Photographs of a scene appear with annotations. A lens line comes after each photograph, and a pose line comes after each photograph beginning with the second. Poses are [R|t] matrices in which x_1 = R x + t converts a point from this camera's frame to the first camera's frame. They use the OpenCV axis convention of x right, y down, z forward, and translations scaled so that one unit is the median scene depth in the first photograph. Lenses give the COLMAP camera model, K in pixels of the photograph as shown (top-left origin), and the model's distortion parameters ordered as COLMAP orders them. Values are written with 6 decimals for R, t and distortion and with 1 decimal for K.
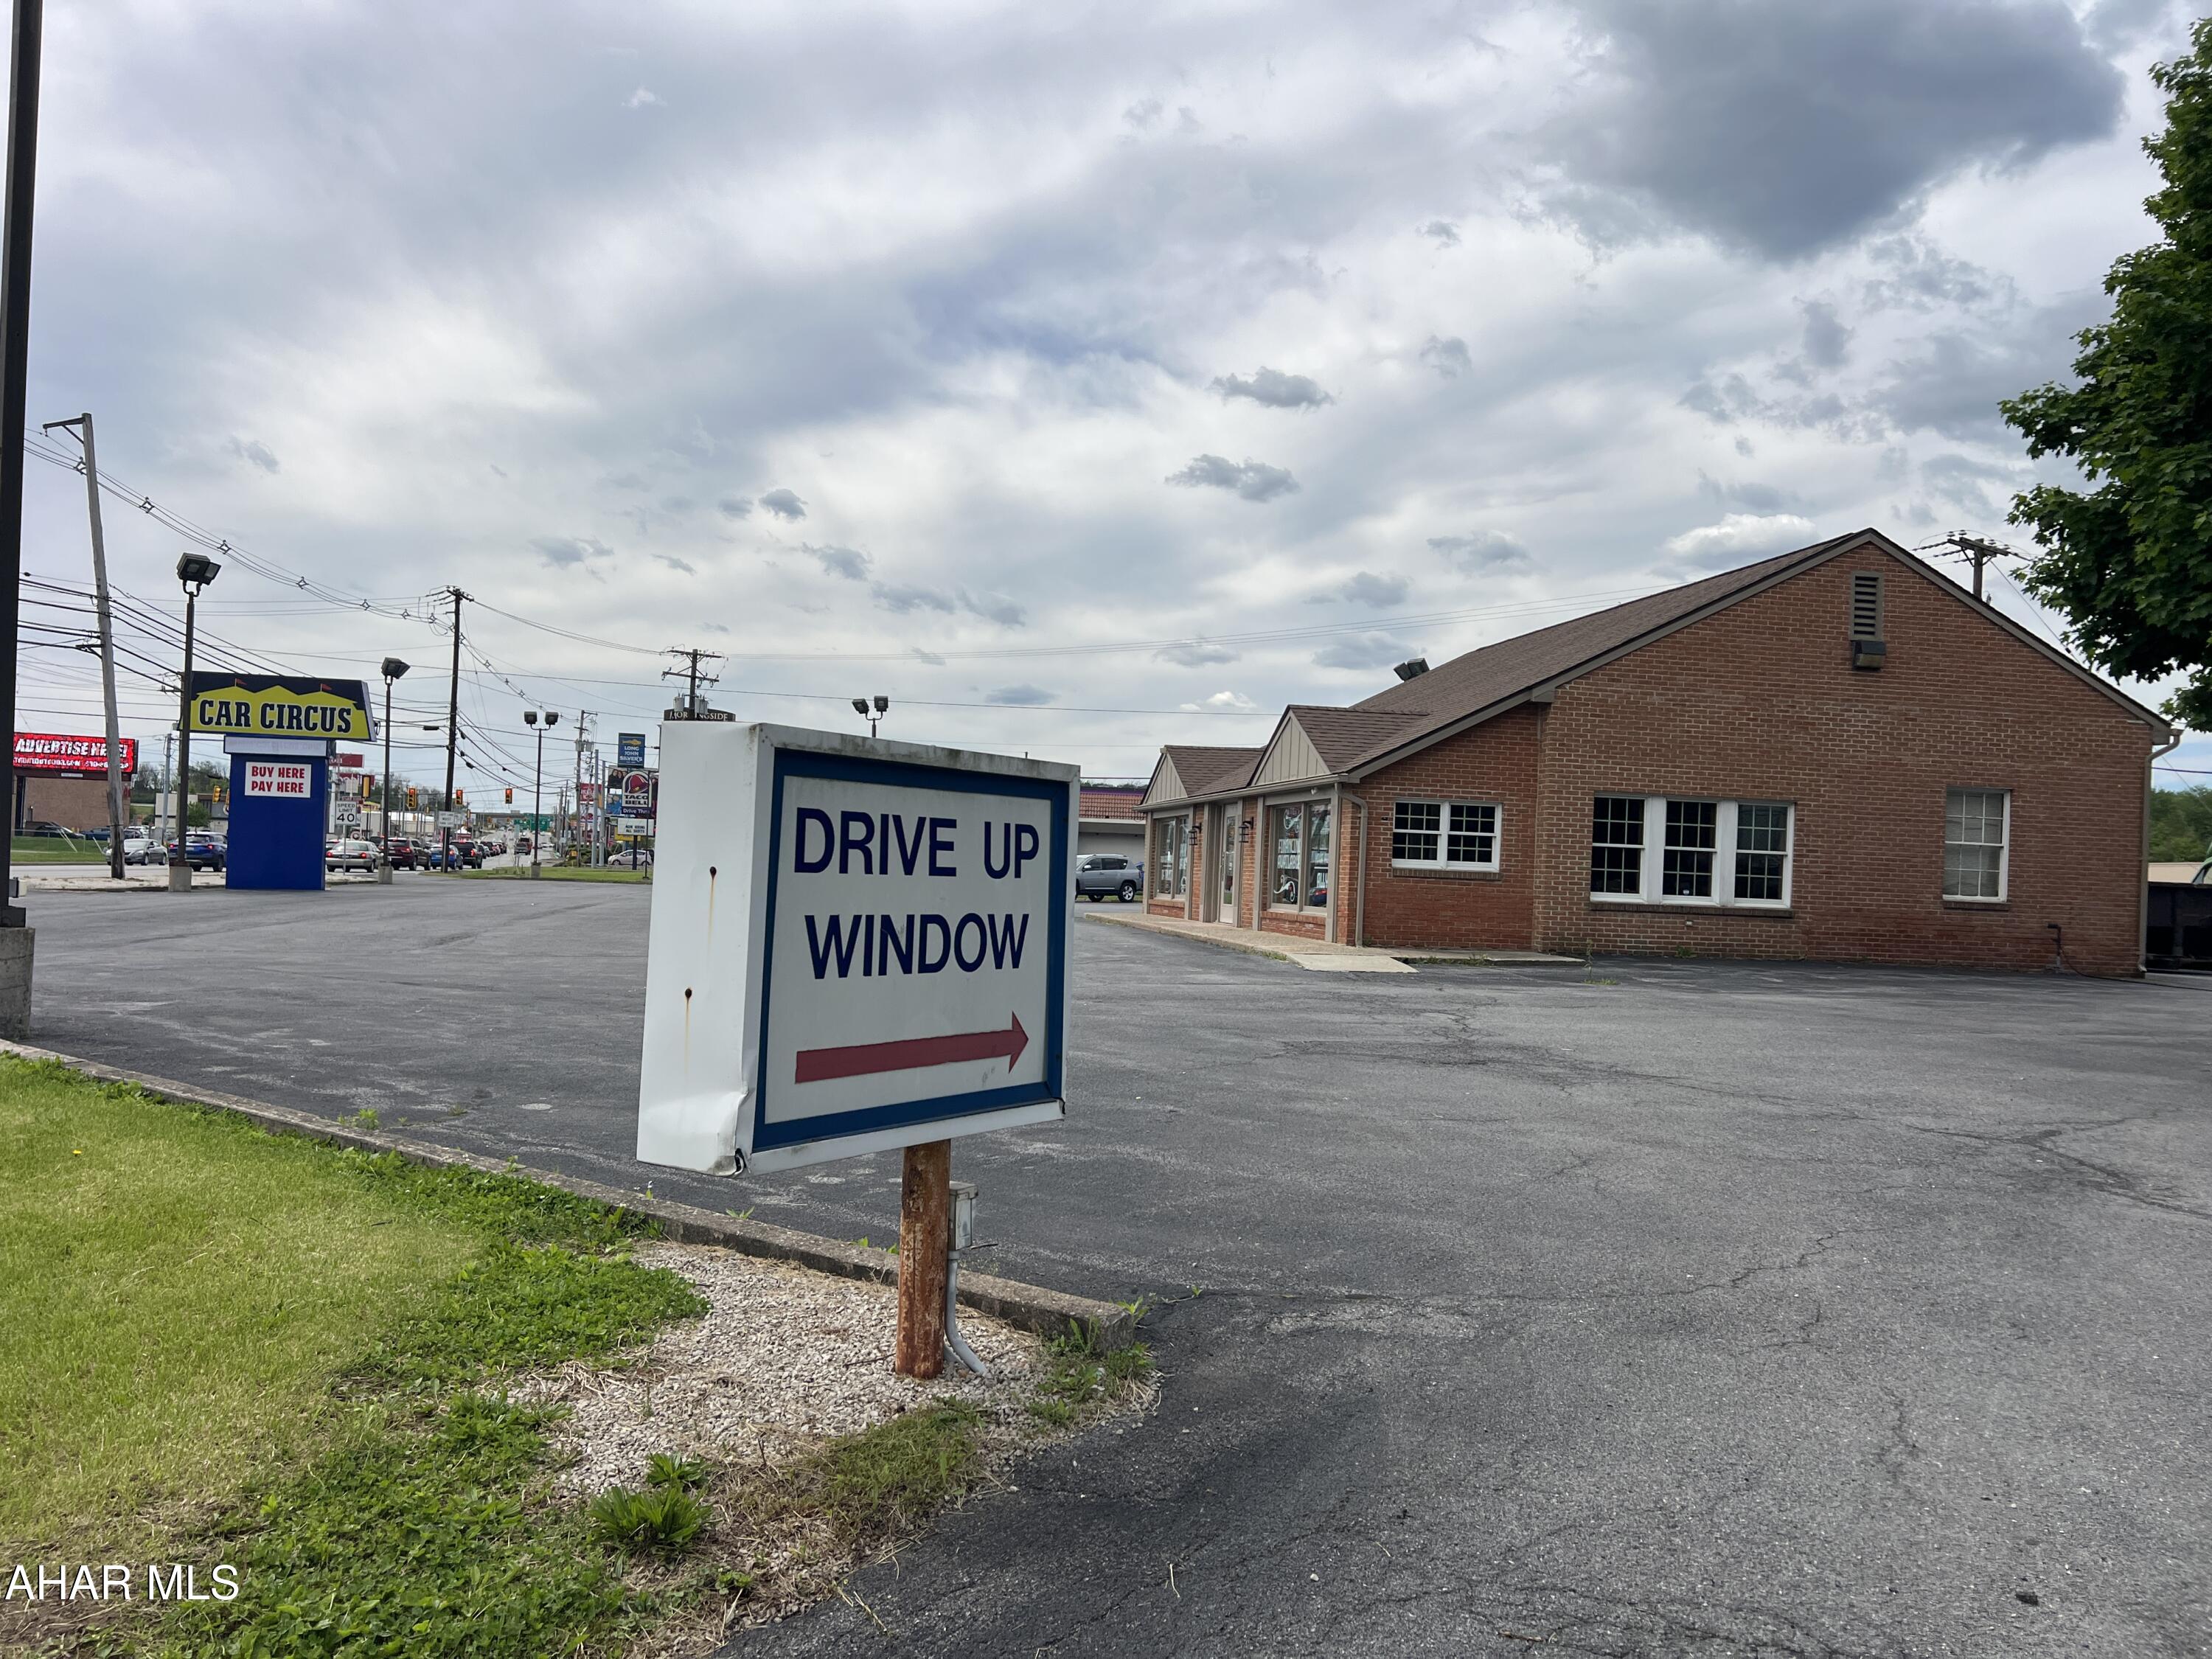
lens RADIAL K [[1667.7, 0, 1103.7], [0, 1667.7, 828.0], [0, 0, 1]] dist [0.071529, -0.075065]
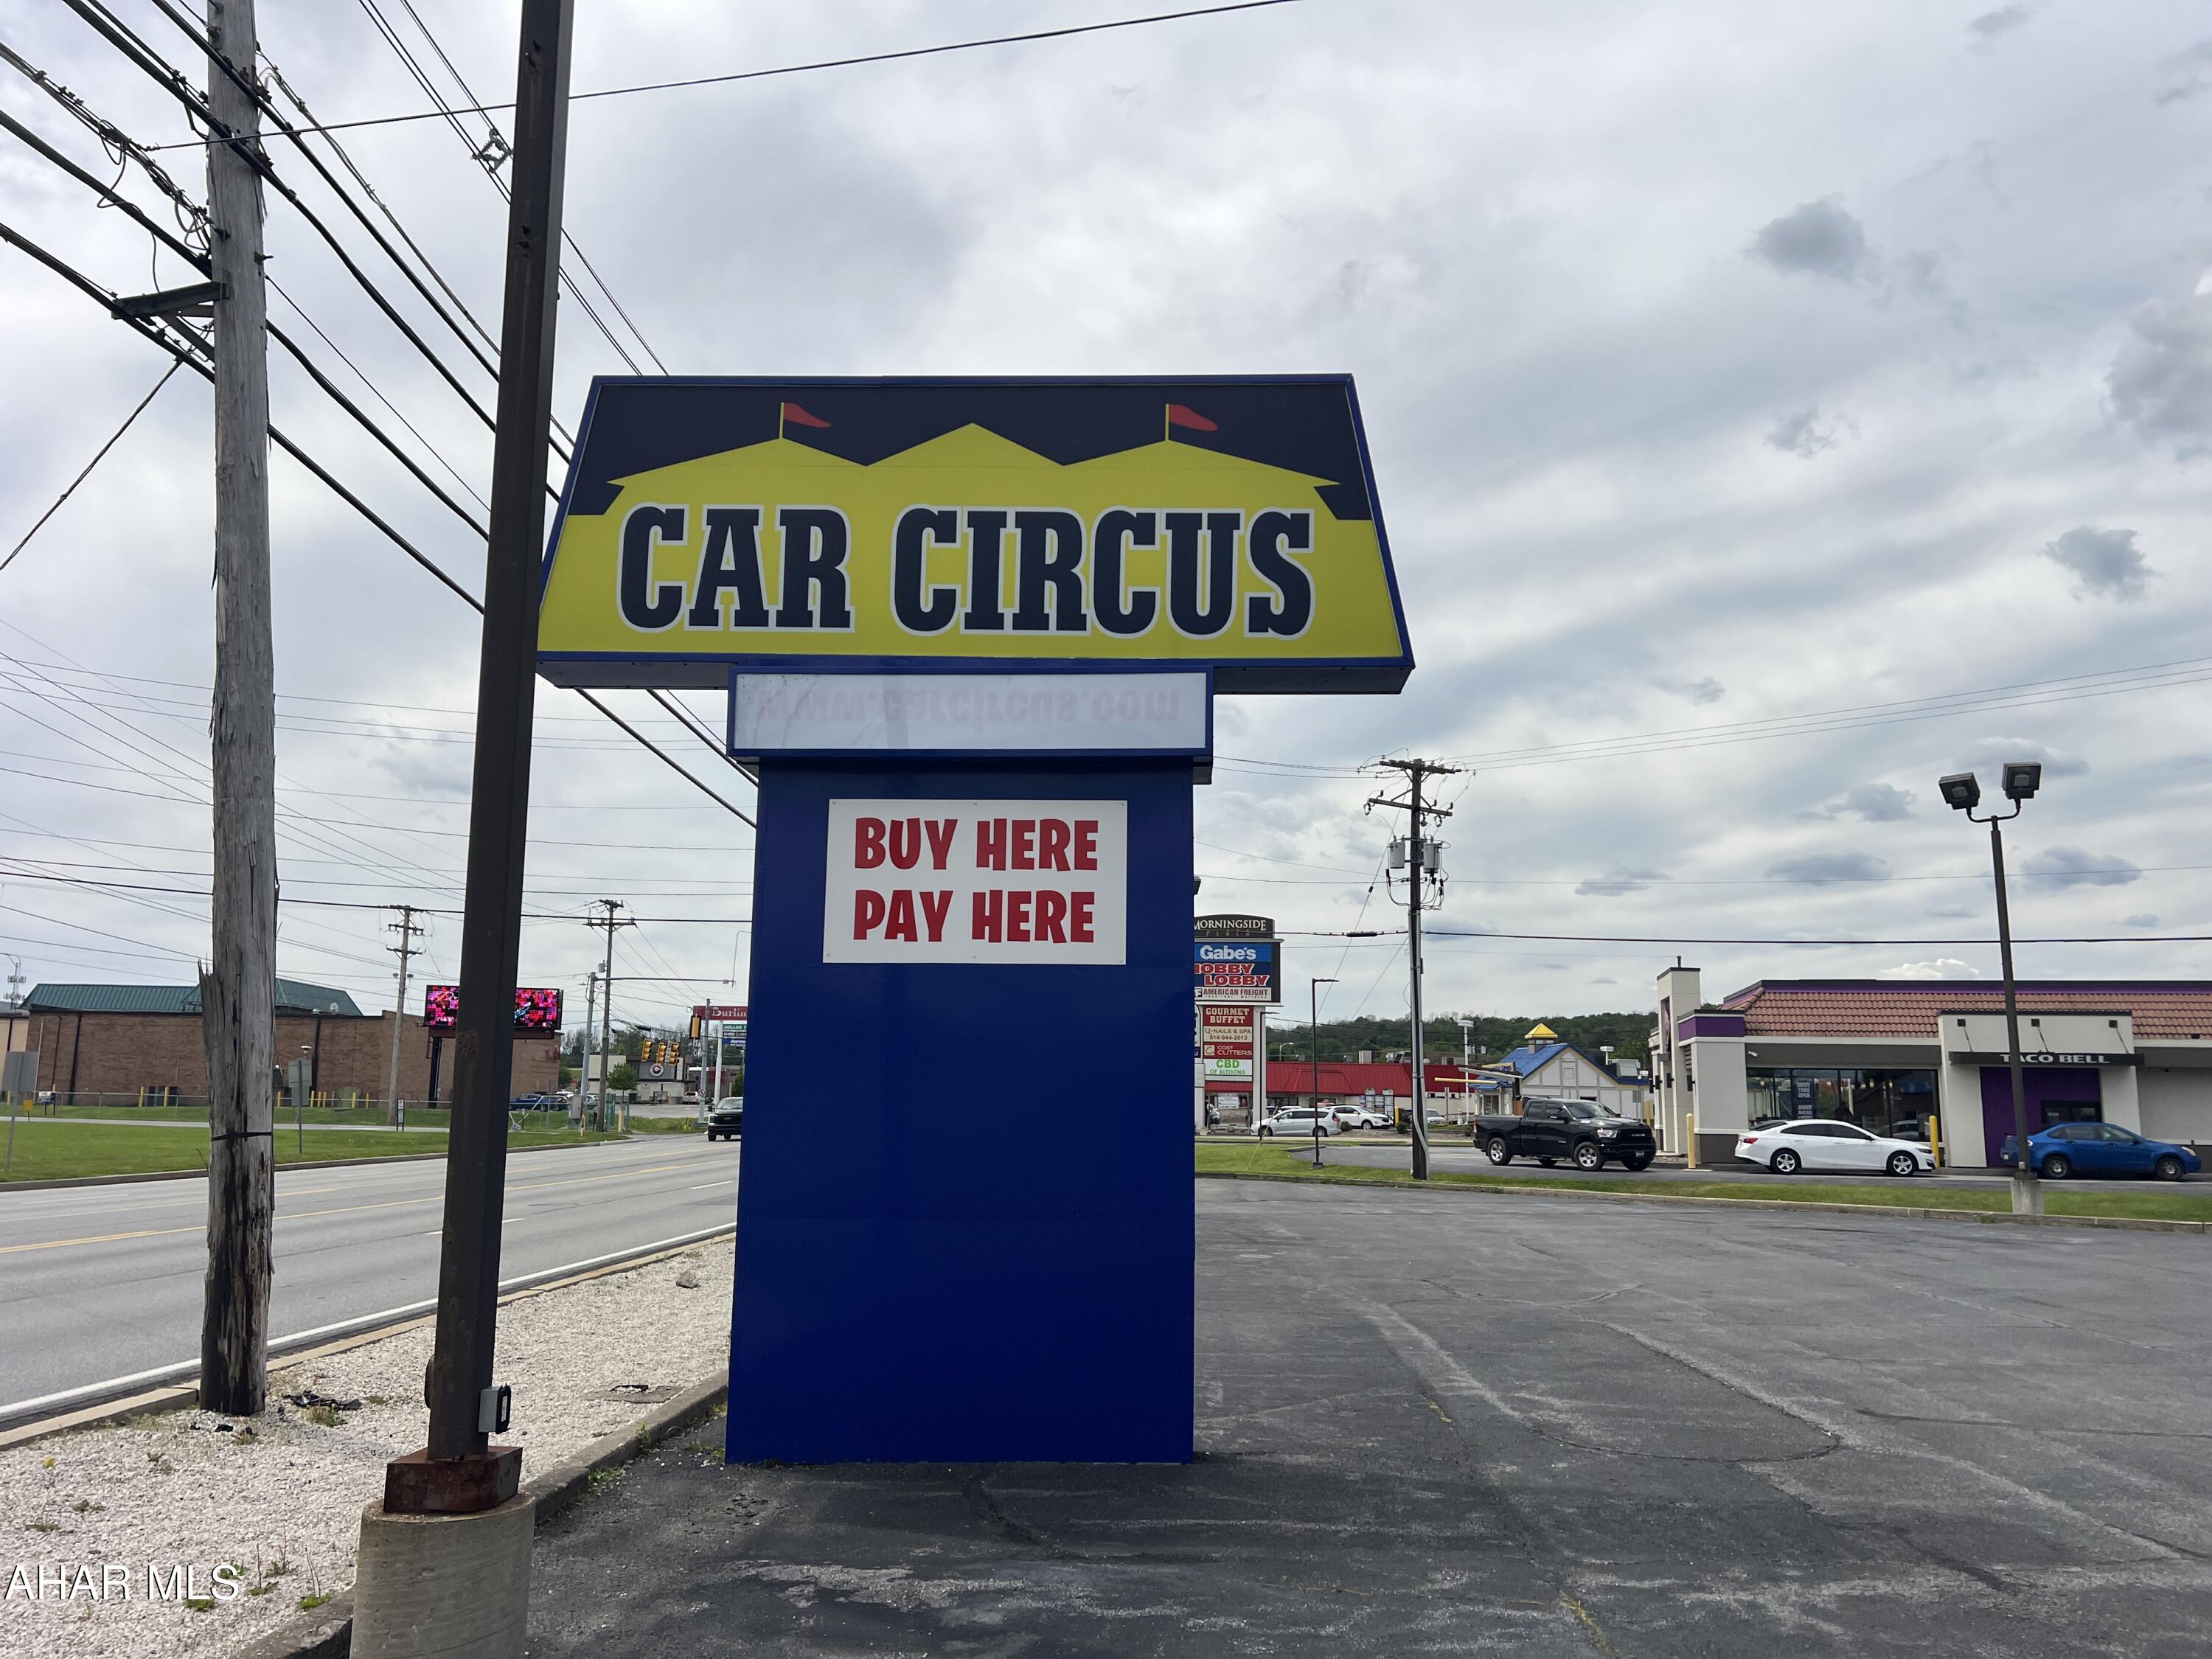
lens RADIAL K [[1667.7, 0, 1110.3], [0, 1667.7, 847.8], [0, 0, 1]] dist [0.071529, -0.075065]
pose [[0.977287, -0.054017, -0.204918, -0.433128], [0.026554, 0.990561, -0.134474, -0.005695], [0.210248, 0.125978, 0.969497, 0.812788]]
